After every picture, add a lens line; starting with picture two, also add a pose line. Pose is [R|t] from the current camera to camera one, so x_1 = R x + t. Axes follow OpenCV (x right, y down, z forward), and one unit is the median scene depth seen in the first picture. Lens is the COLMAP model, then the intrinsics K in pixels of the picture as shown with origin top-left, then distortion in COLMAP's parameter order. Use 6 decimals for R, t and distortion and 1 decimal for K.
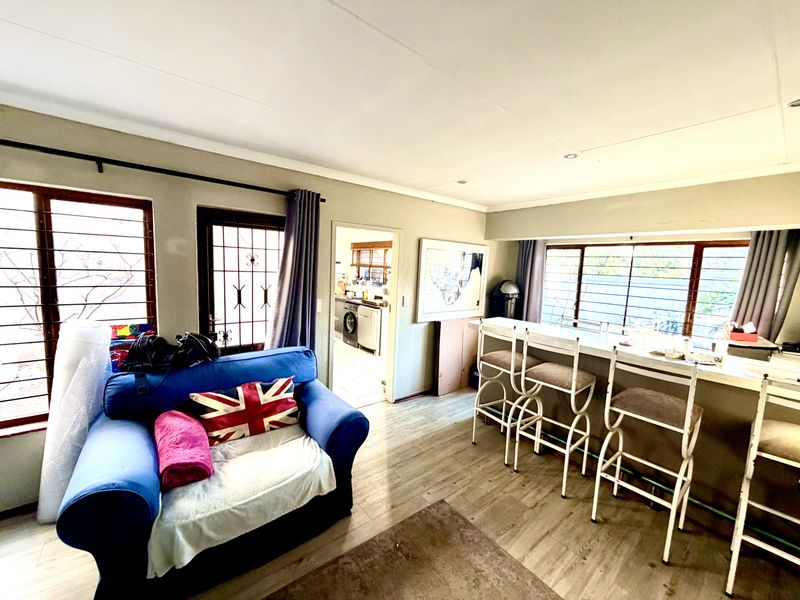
lens RADIAL K [[317.2, 0, 399.0], [0, 317.2, 300.6], [0, 0, 1]] dist [-0.000312, 0.001847]
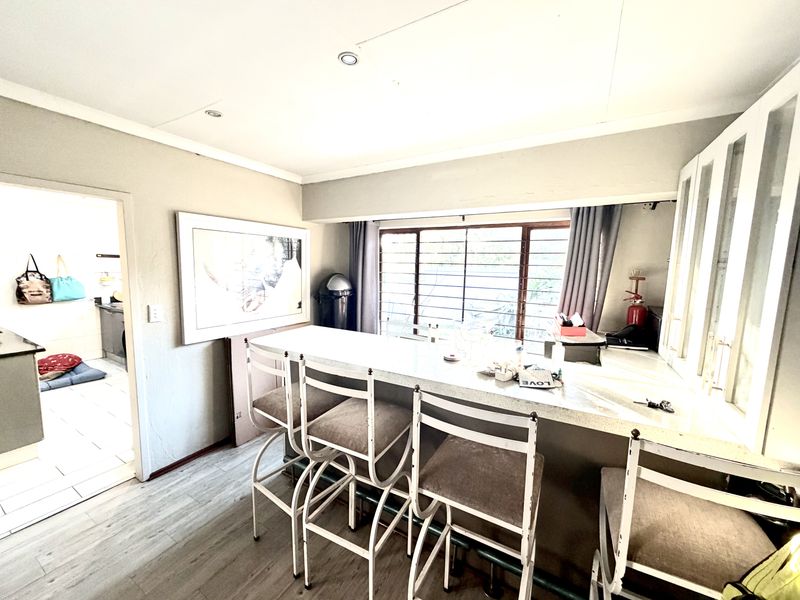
lens RADIAL K [[317.2, 0, 399.9], [0, 317.2, 300.4], [0, 0, 1]] dist [-0.000312, 0.001847]
pose [[0.929348, -0.063467, 0.363710, 0.273045], [0.058741, 0.997983, 0.024051, -0.010418], [-0.364503, -0.000987, 0.931202, 0.293459]]
